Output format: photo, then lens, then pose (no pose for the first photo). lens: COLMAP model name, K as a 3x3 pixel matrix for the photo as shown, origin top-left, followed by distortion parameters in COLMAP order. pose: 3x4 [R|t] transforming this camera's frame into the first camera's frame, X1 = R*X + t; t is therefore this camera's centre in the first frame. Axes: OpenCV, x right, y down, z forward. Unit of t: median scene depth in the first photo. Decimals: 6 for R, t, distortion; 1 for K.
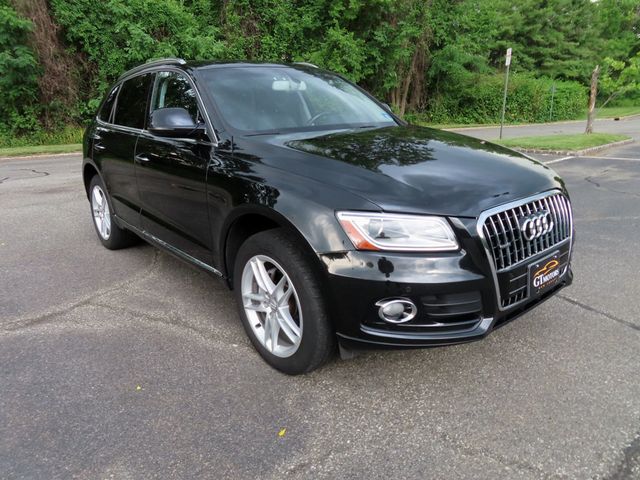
lens RADIAL K [[457.3, 0, 315.9], [0, 457.3, 243.1], [0, 0, 1]] dist [-0.002453, 0.002908]
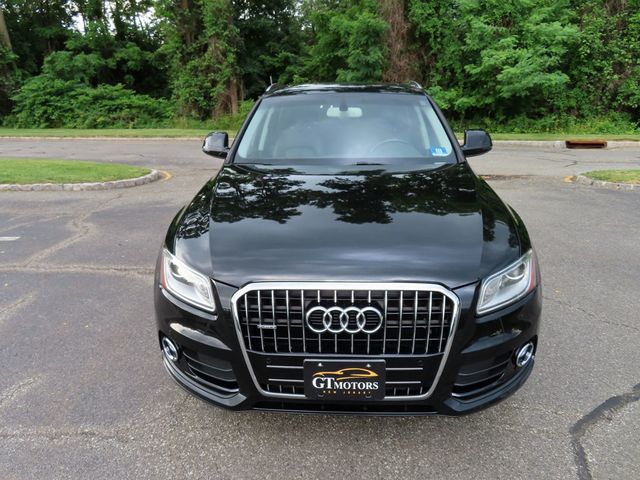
lens RADIAL K [[457.3, 0, 315.9], [0, 457.3, 243.1], [0, 0, 1]] dist [-0.002453, 0.002908]
pose [[0.729373, 0.226092, -0.645675, 0.106475], [-0.206693, 0.972531, 0.107059, -0.027909], [0.652145, 0.055370, 0.756070, 0.038955]]
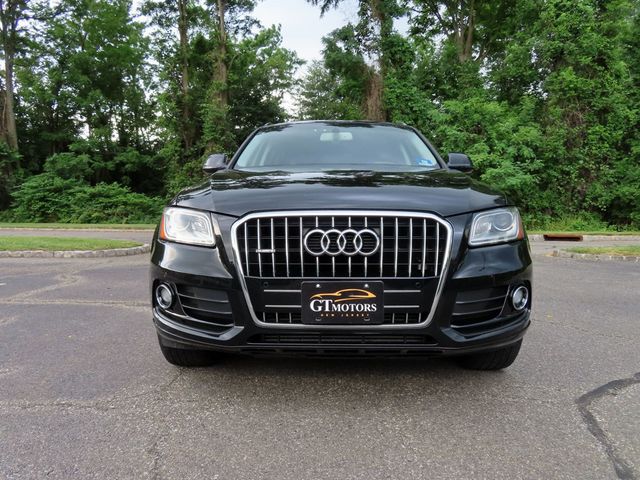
lens RADIAL K [[457.3, 0, 315.9], [0, 457.3, 243.1], [0, 0, 1]] dist [-0.002453, 0.002908]
pose [[0.746378, 0.079431, -0.660766, 0.112849], [-0.215694, 0.968133, -0.127260, 0.008906], [0.629600, 0.237508, 0.739725, 0.040230]]
